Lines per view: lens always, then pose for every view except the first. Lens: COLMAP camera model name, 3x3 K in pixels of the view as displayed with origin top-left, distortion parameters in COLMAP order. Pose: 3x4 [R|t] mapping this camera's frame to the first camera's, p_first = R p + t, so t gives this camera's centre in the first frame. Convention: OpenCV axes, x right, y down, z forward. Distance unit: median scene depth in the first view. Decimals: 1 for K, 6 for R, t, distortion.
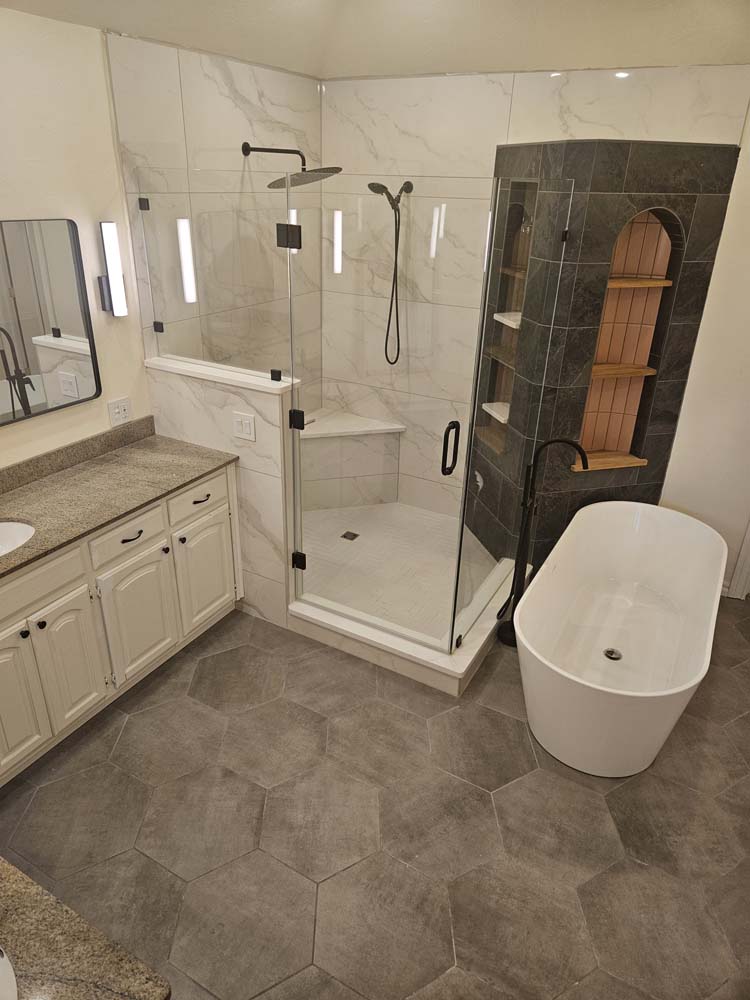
lens RADIAL K [[670.2, 0, 371.1], [0, 670.2, 497.9], [0, 0, 1]] dist [0.029522, -0.002650]
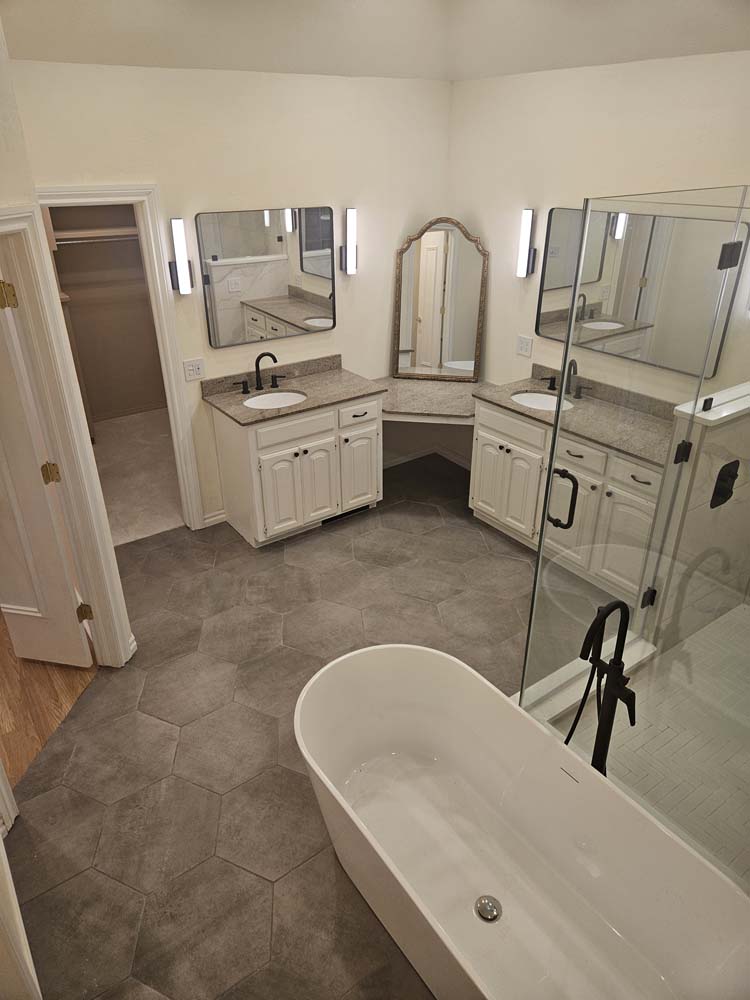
lens RADIAL K [[670.2, 0, 374.9], [0, 670.2, 499.5], [0, 0, 1]] dist [0.029522, -0.002650]
pose [[-0.424062, 0.392588, -0.816116, 1.063043], [-0.403903, 0.724583, 0.558428, -0.521890], [0.810576, 0.566440, -0.148700, 1.035974]]
